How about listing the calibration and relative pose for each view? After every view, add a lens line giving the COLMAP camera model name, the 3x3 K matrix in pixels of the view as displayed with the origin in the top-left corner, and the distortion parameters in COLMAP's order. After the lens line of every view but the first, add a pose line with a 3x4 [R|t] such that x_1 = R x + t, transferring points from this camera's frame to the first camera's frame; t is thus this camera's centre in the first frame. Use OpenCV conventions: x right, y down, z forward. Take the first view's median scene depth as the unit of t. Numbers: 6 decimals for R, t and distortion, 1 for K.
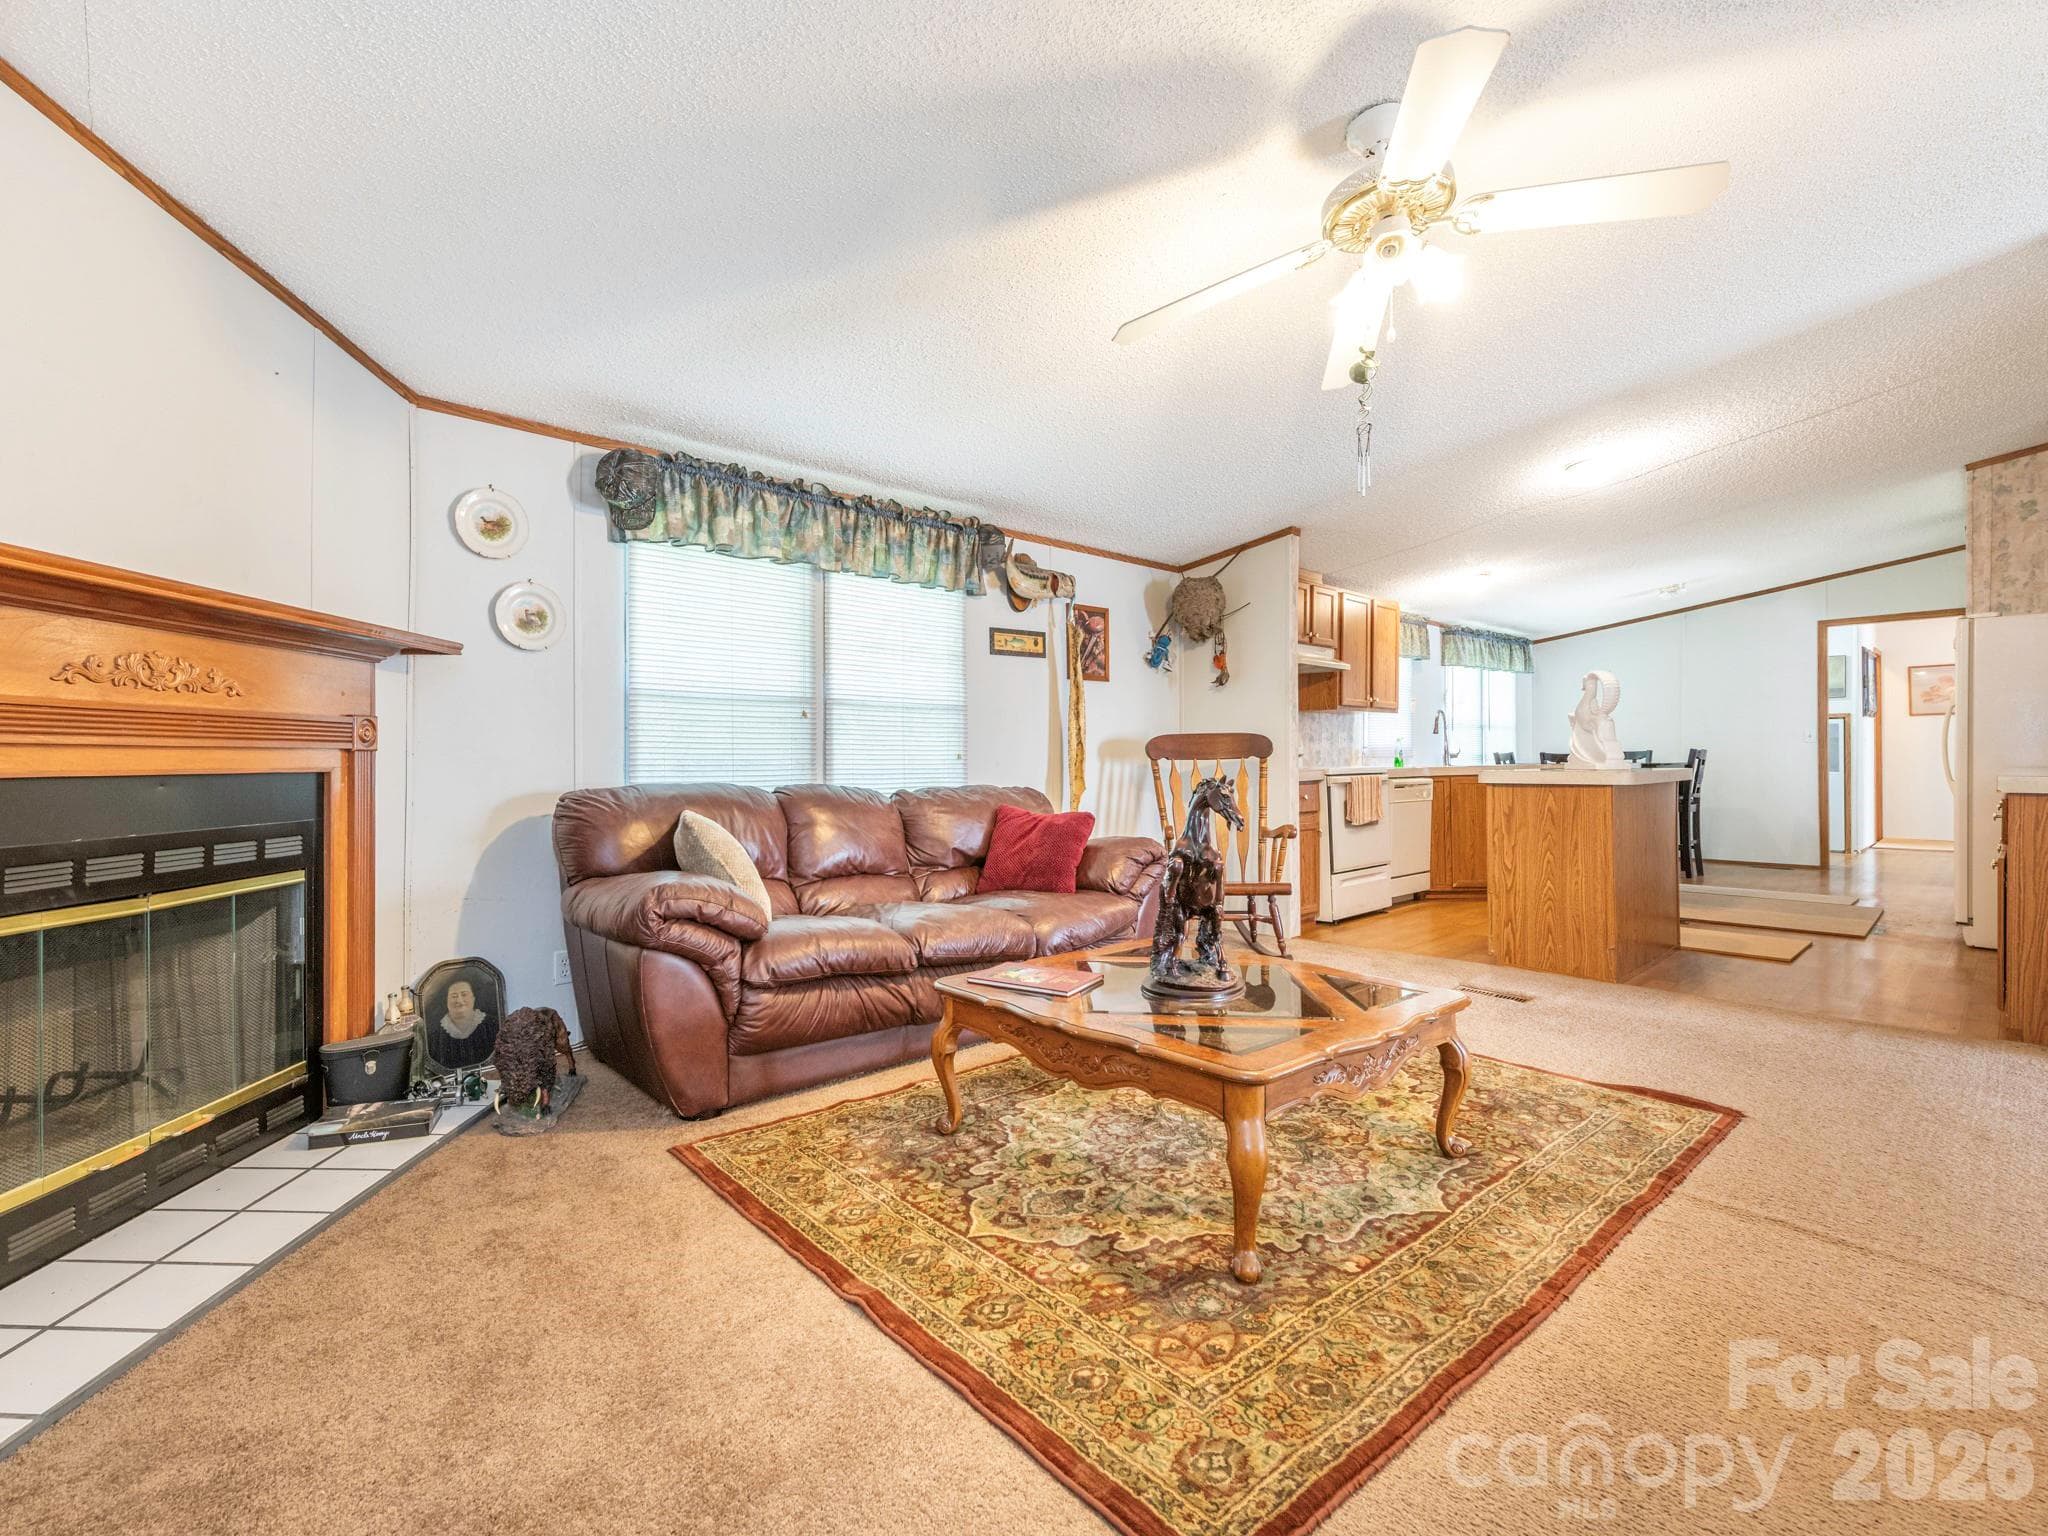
lens RADIAL K [[842.4, 0, 1034.5], [0, 842.4, 749.3], [0, 0, 1]] dist [-0.000216, -0.000675]
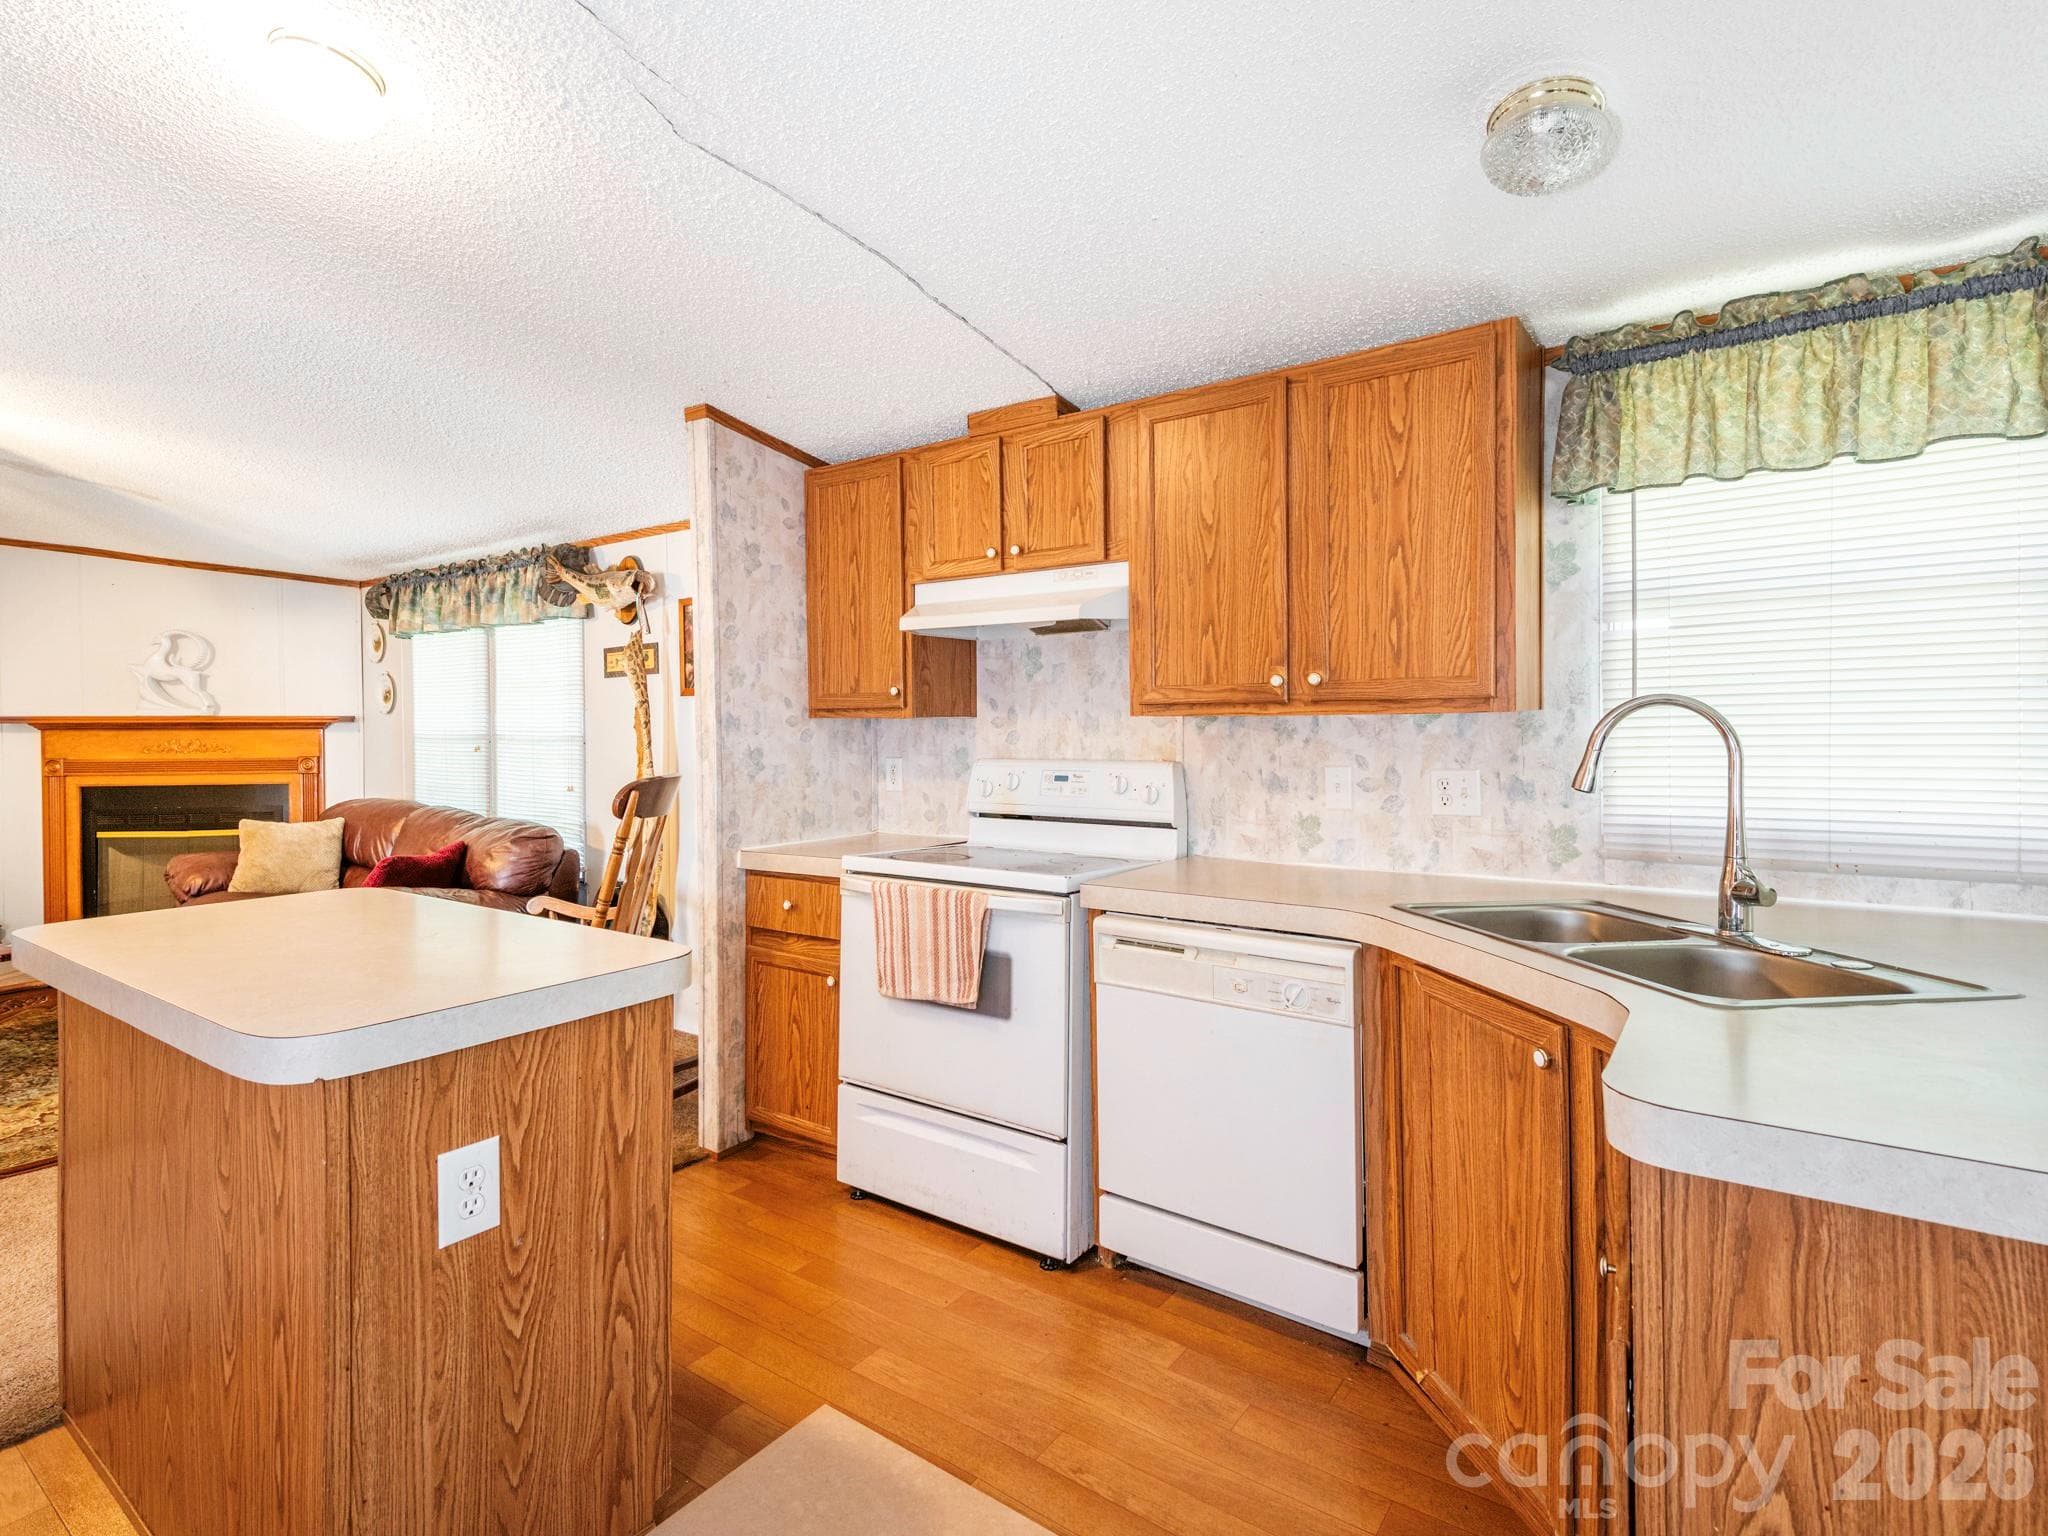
lens RADIAL K [[1007.8, 0, 979.7], [0, 1007.8, 727.4], [0, 0, 1]] dist [0.001797, -0.000152]
pose [[0.234522, 0.002566, -0.972108, 1.005538], [0.007548, 0.999962, 0.004460, -0.055751], [0.972082, -0.008383, 0.234493, 1.036931]]
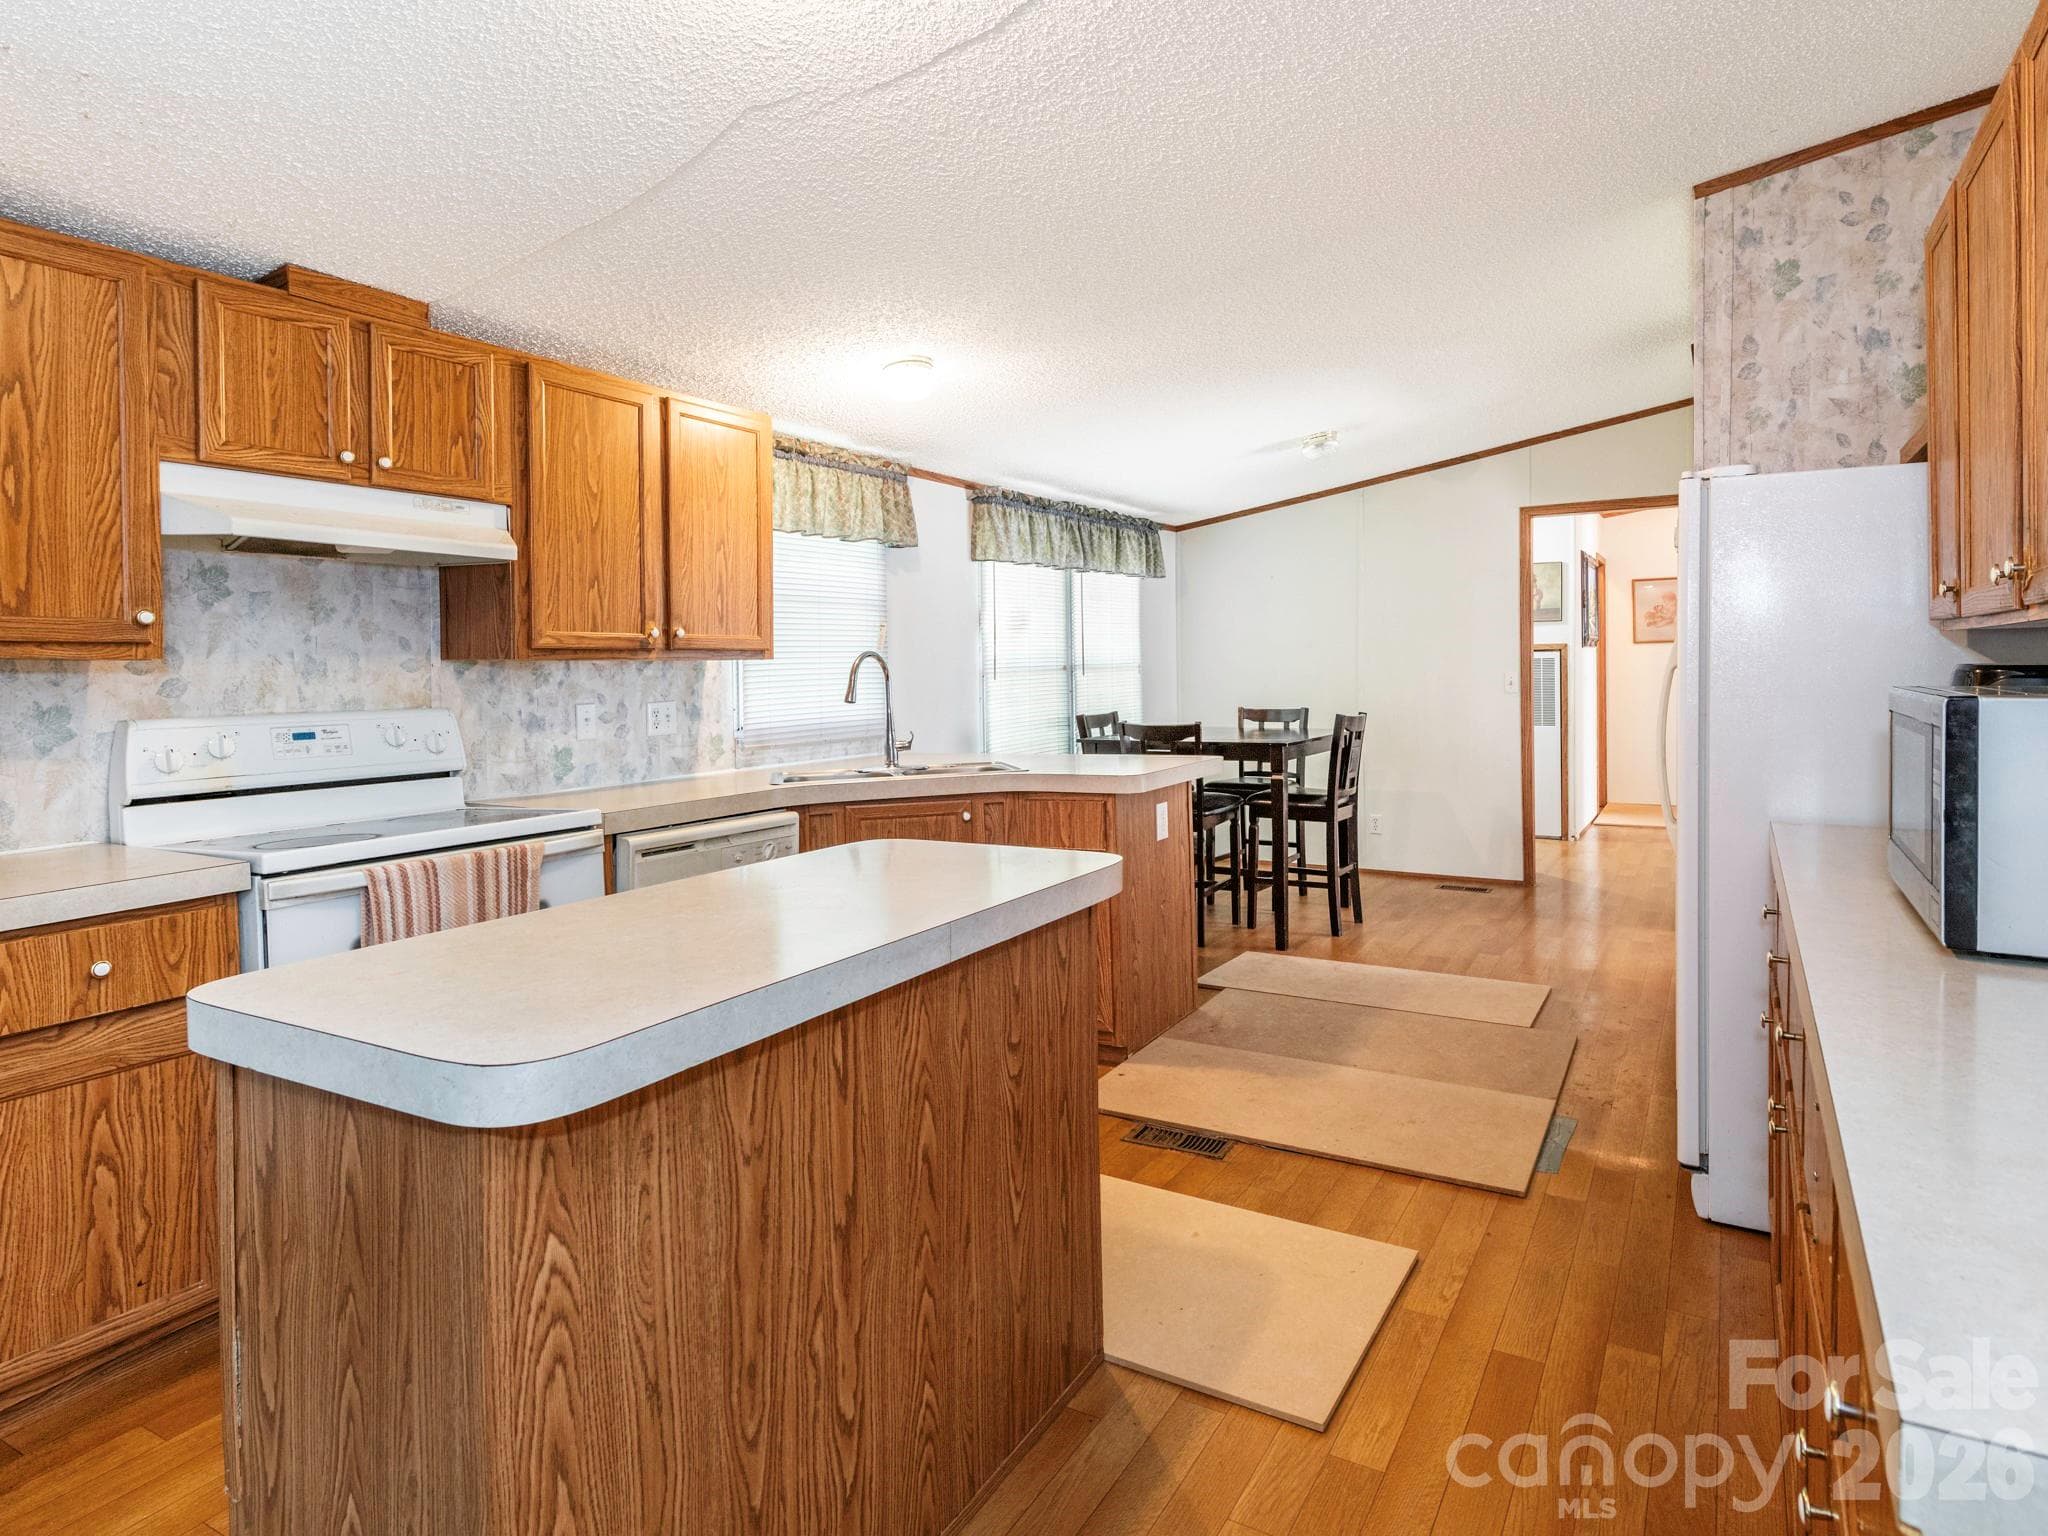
lens RADIAL K [[1100.4, 0, 1159.8], [0, 1100.4, 679.4], [0, 0, 1]] dist [0.011014, -0.003177]
pose [[0.924498, -0.013313, 0.380954, 0.553812], [0.008751, 0.999868, 0.013704, -0.052967], [-0.381086, -0.009336, 0.924492, 0.506127]]
